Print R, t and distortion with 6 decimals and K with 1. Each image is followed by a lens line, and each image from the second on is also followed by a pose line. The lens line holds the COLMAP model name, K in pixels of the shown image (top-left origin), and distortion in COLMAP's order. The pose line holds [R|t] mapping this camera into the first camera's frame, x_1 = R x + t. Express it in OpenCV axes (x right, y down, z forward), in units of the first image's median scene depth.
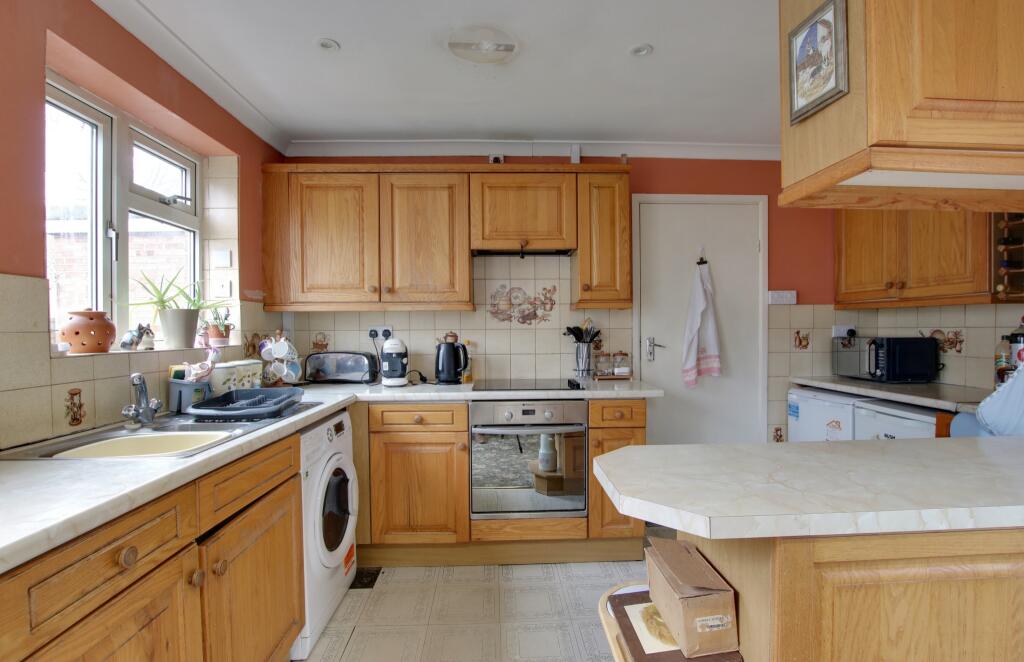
lens RADIAL K [[489.6, 0, 513.5], [0, 489.6, 334.9], [0, 0, 1]] dist [-0.025491, 0.000197]
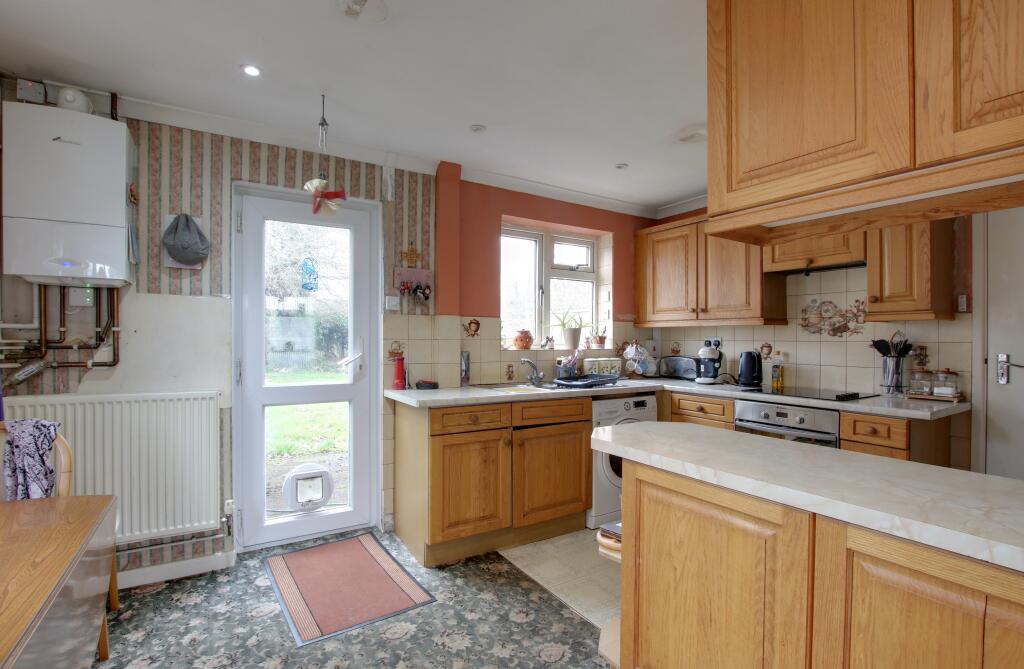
lens RADIAL K [[468.2, 0, 512.0], [0, 468.2, 334.5], [0, 0, 1]] dist [-0.034001, -0.000007]
pose [[0.503460, 0.001587, -0.864017, 0.598825], [-0.018441, 0.999790, -0.008909, -0.006276], [0.863822, 0.020419, 0.503383, -0.076297]]
